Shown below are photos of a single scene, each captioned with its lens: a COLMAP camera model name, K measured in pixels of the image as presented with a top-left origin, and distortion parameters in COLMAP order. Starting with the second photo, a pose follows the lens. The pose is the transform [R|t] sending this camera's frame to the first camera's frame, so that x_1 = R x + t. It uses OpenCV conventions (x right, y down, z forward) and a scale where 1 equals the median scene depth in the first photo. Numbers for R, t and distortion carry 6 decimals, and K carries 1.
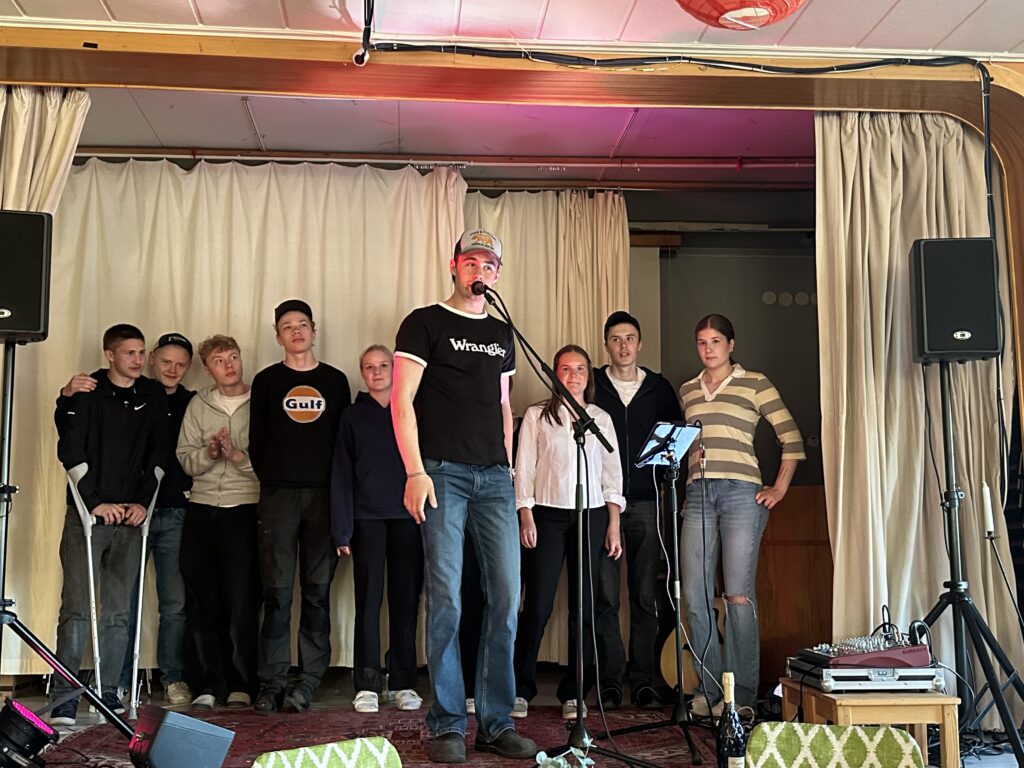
lens RADIAL K [[1128.3, 0, 511.9], [0, 1128.3, 382.8], [0, 0, 1]] dist [-0.000282, 0.000000]
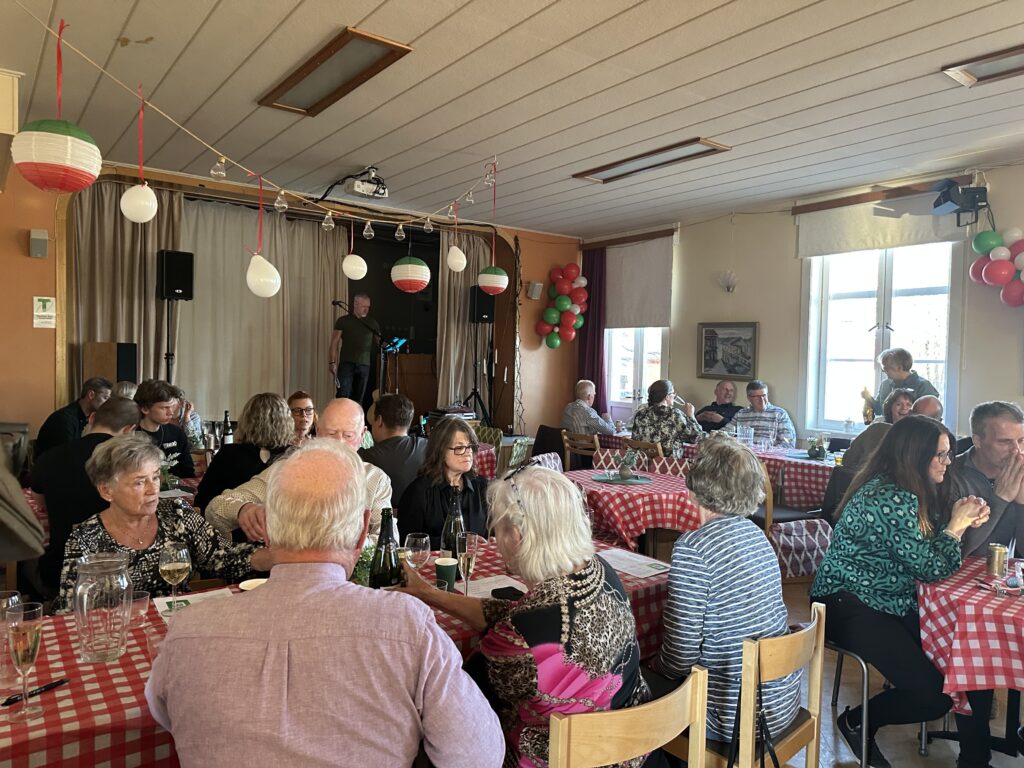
lens RADIAL K [[708.6, 0, 512.2], [0, 708.6, 384.4], [0, 0, 1]] dist [-0.011227, -0.004501]
pose [[0.909314, 0.009756, 0.415997, -0.321976], [-0.073493, 0.987774, 0.137481, -0.108130], [-0.409570, -0.155586, 0.898914, -0.780282]]
